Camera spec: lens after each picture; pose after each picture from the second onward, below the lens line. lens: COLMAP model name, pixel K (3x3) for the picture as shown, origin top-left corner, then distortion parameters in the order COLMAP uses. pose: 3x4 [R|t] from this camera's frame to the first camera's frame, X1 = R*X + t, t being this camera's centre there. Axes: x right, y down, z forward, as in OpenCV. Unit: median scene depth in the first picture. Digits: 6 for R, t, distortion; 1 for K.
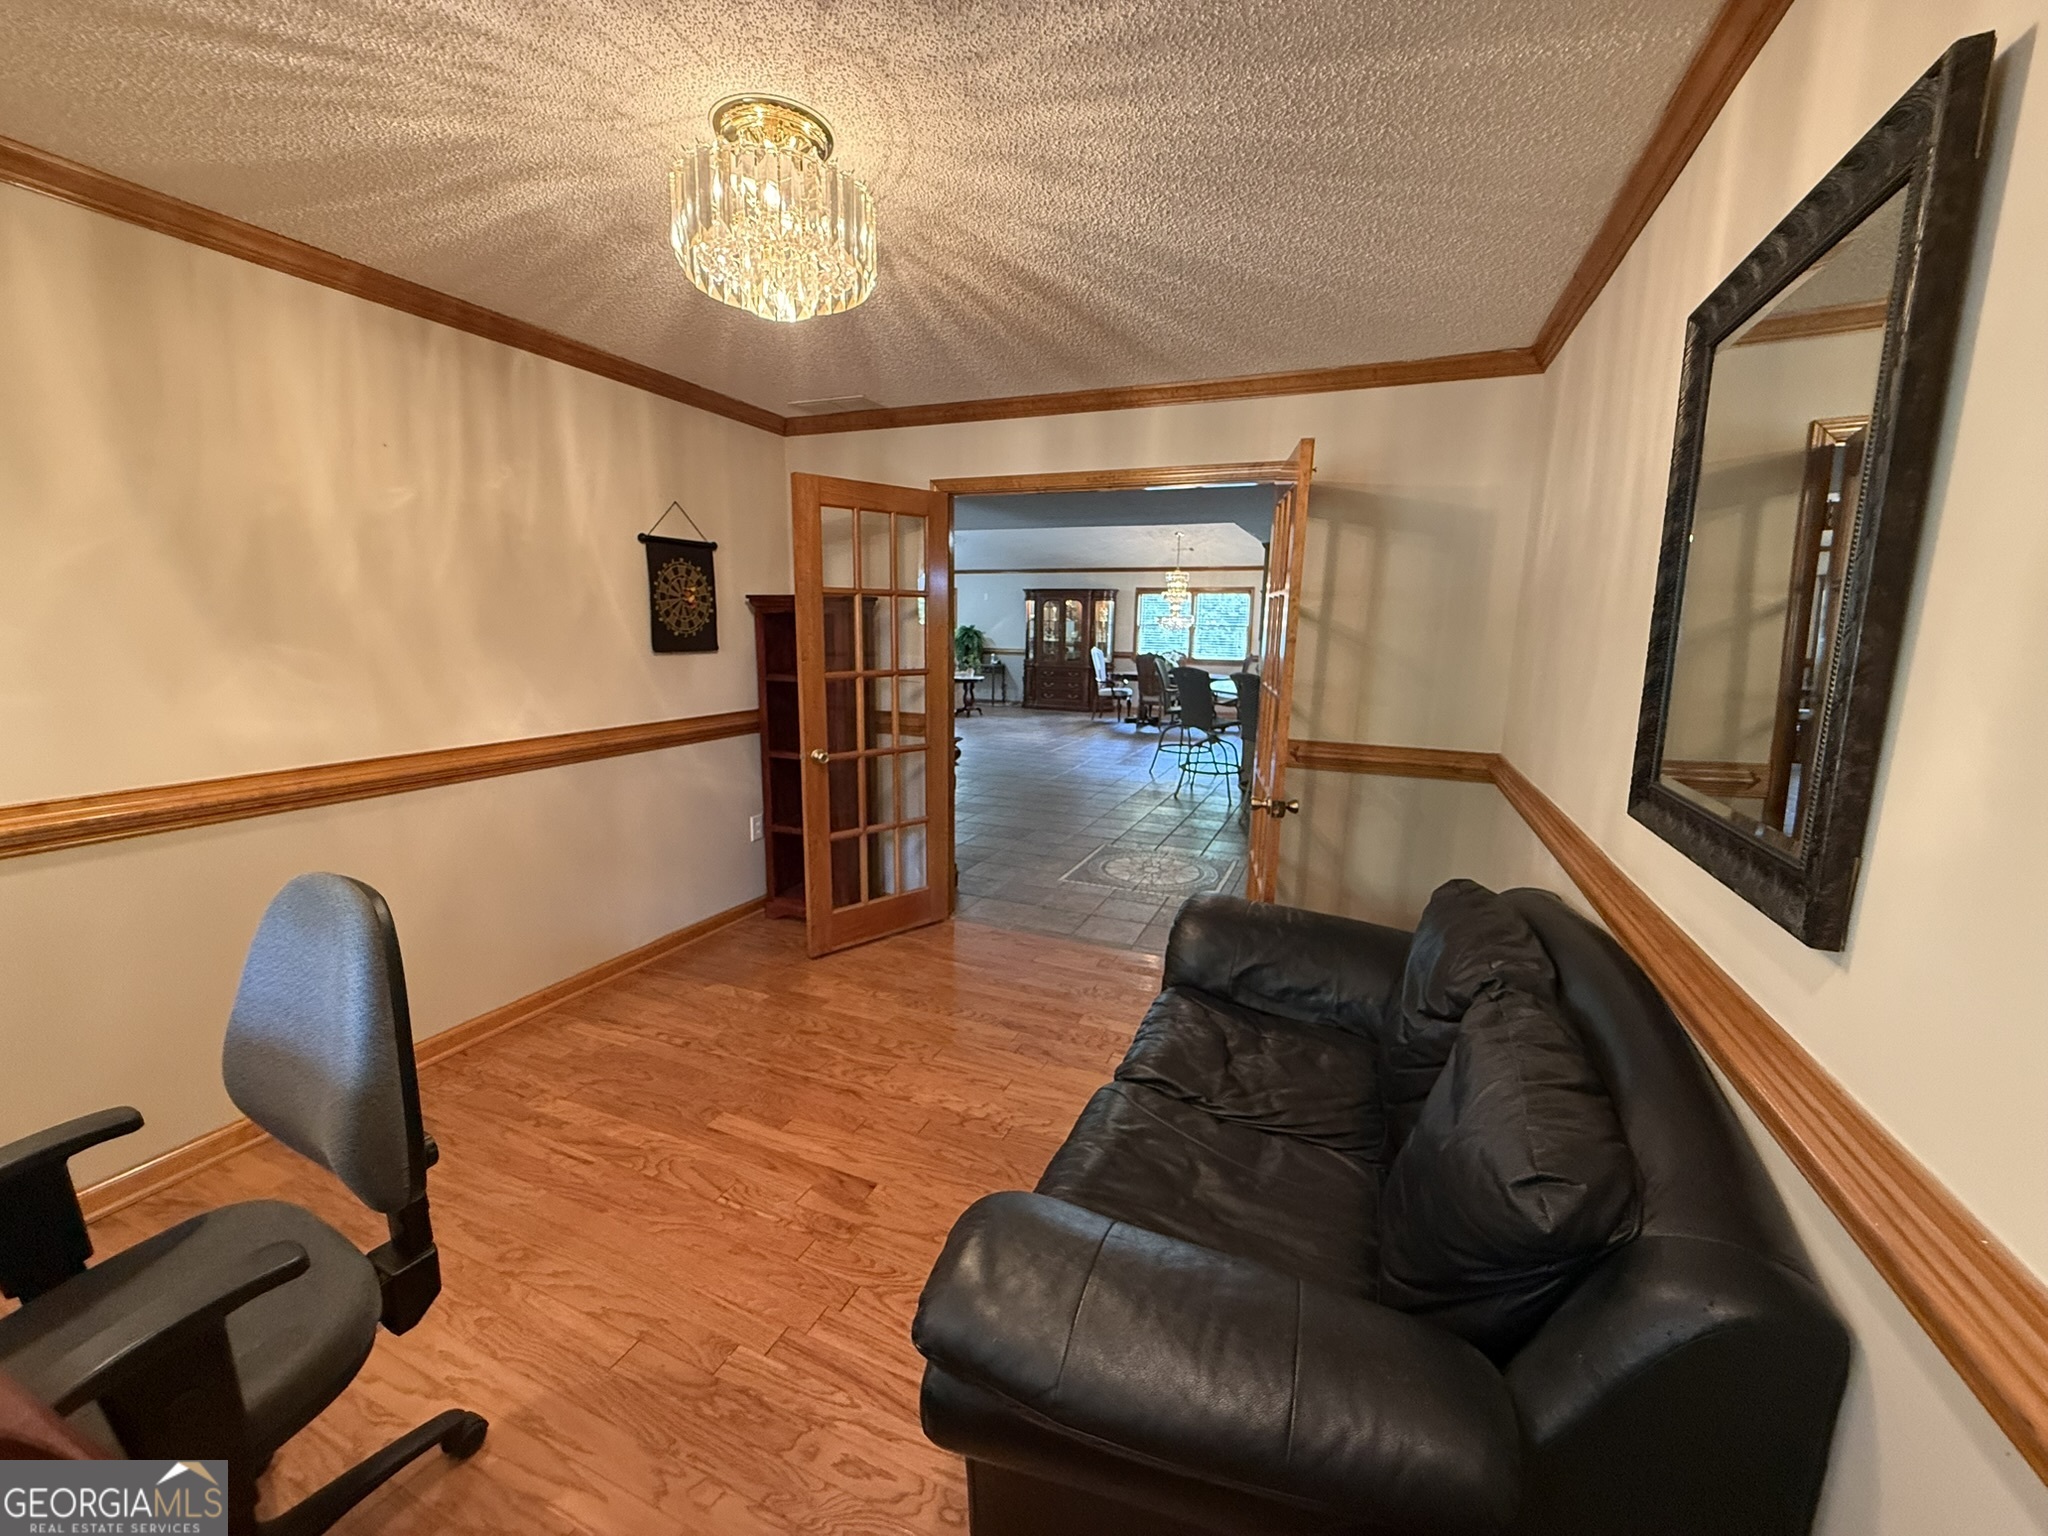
lens RADIAL K [[814.0, 0, 1016.5], [0, 814.0, 765.5], [0, 0, 1]] dist [-0.000538, -0.000574]
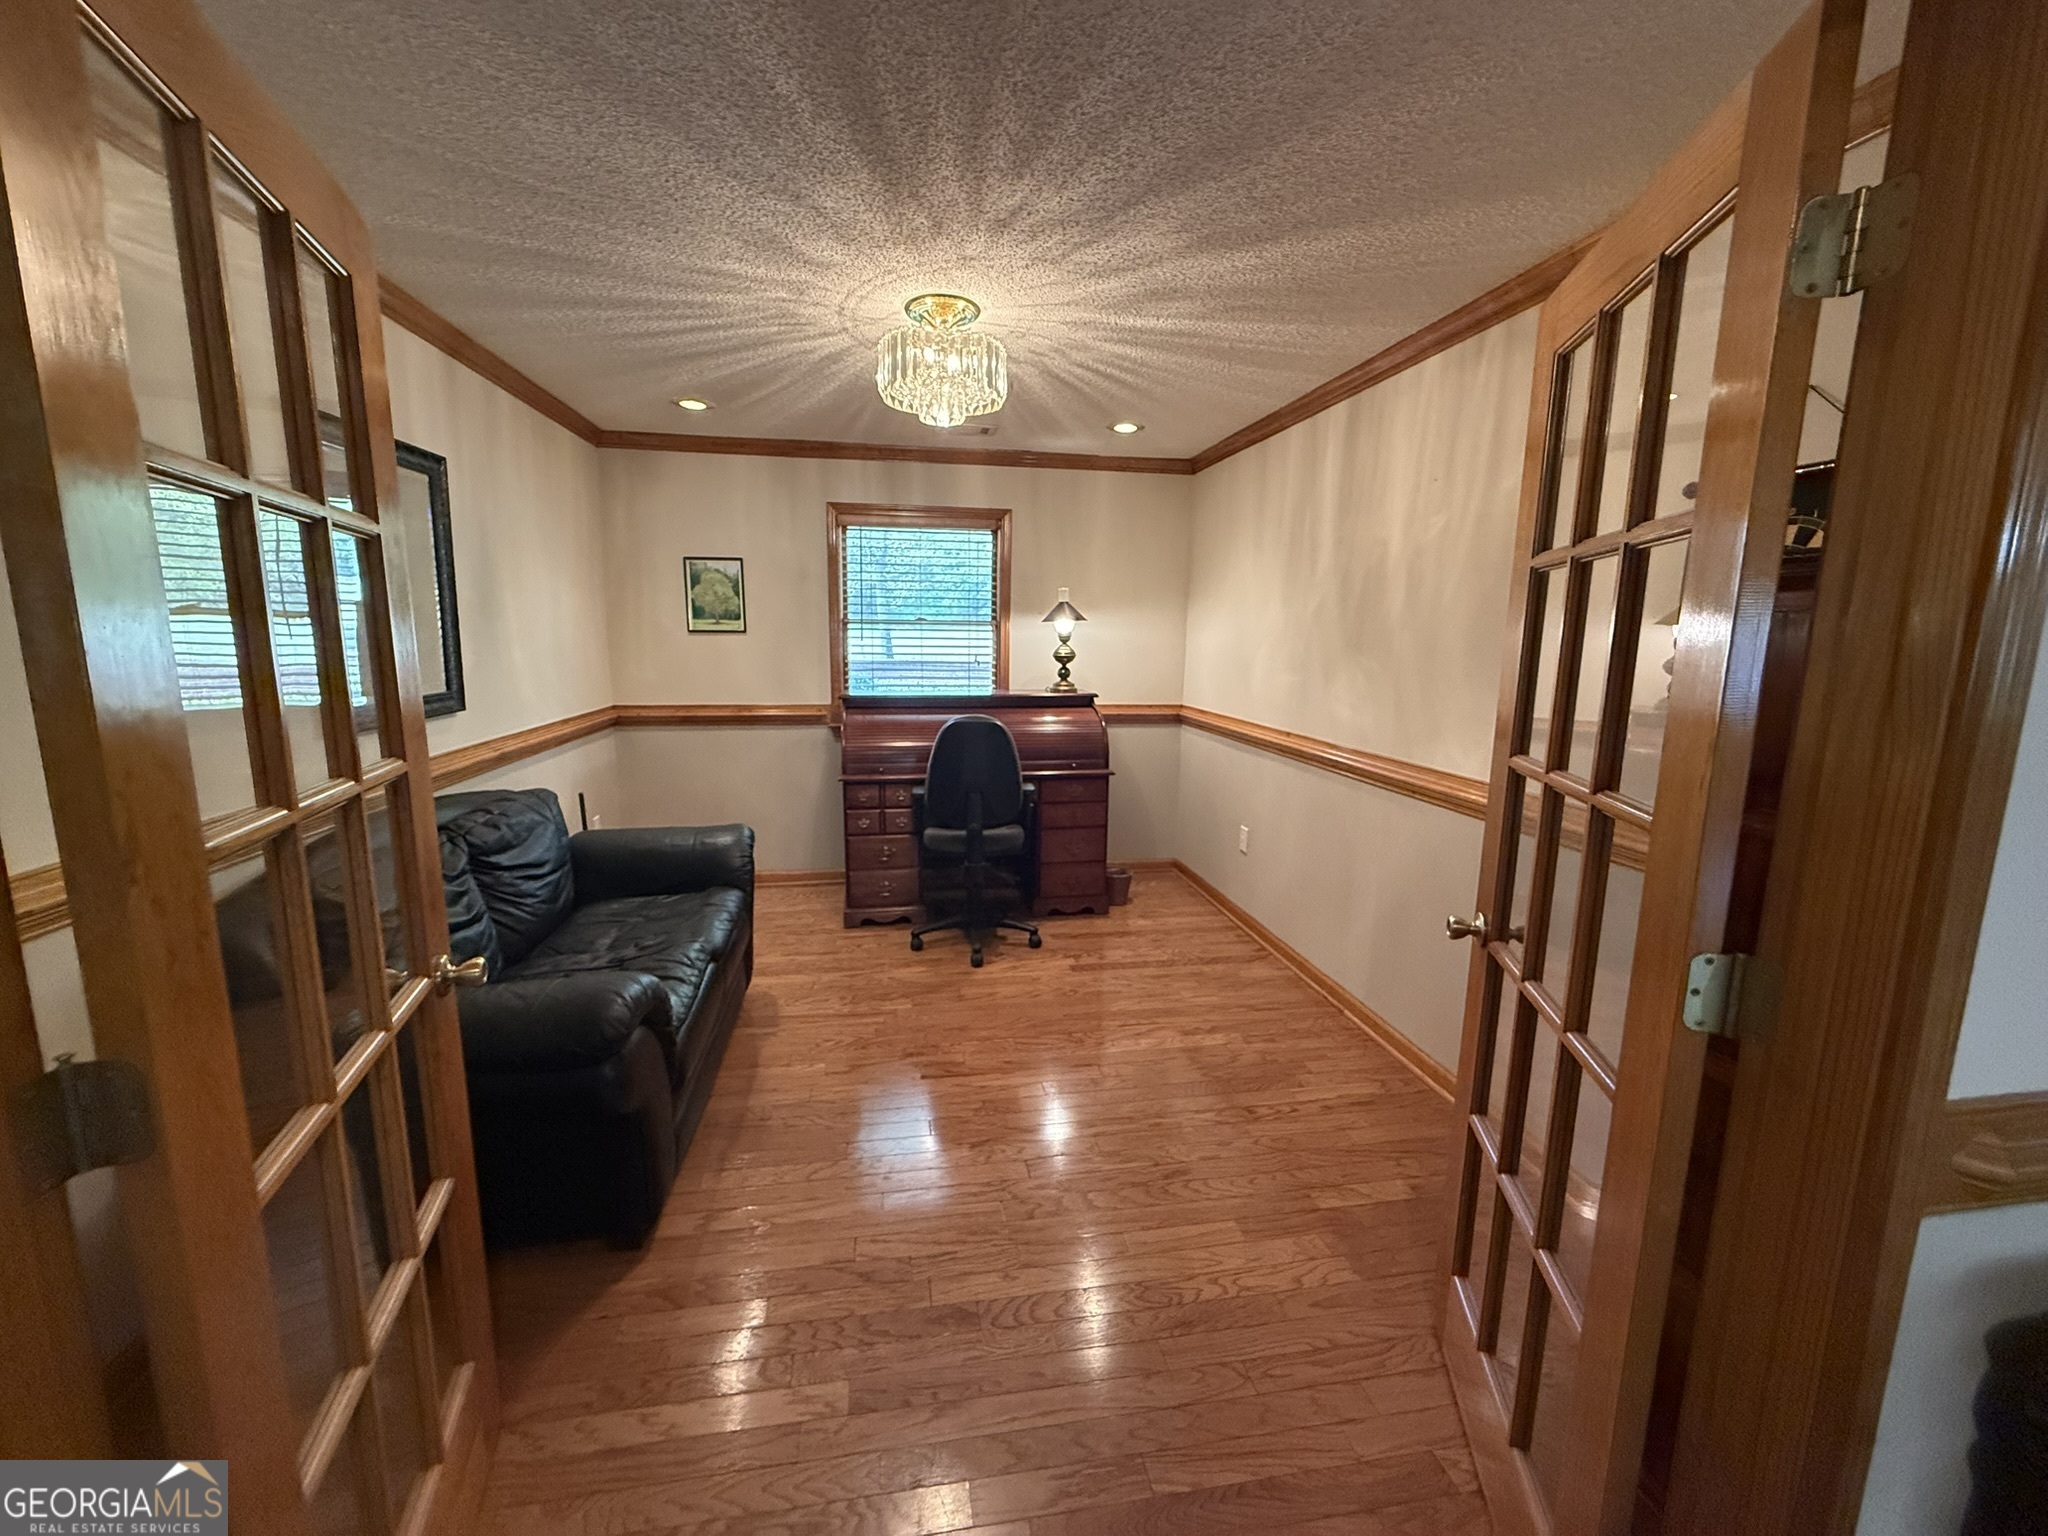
lens RADIAL K [[814.0, 0, 1016.5], [0, 814.0, 765.5], [0, 0, 1]] dist [-0.000538, -0.000574]
pose [[-0.838136, 0.052715, -0.542908, 0.320169], [-0.132711, 0.945704, 0.296703, -0.287648], [0.529071, 0.320727, -0.785632, 1.732481]]
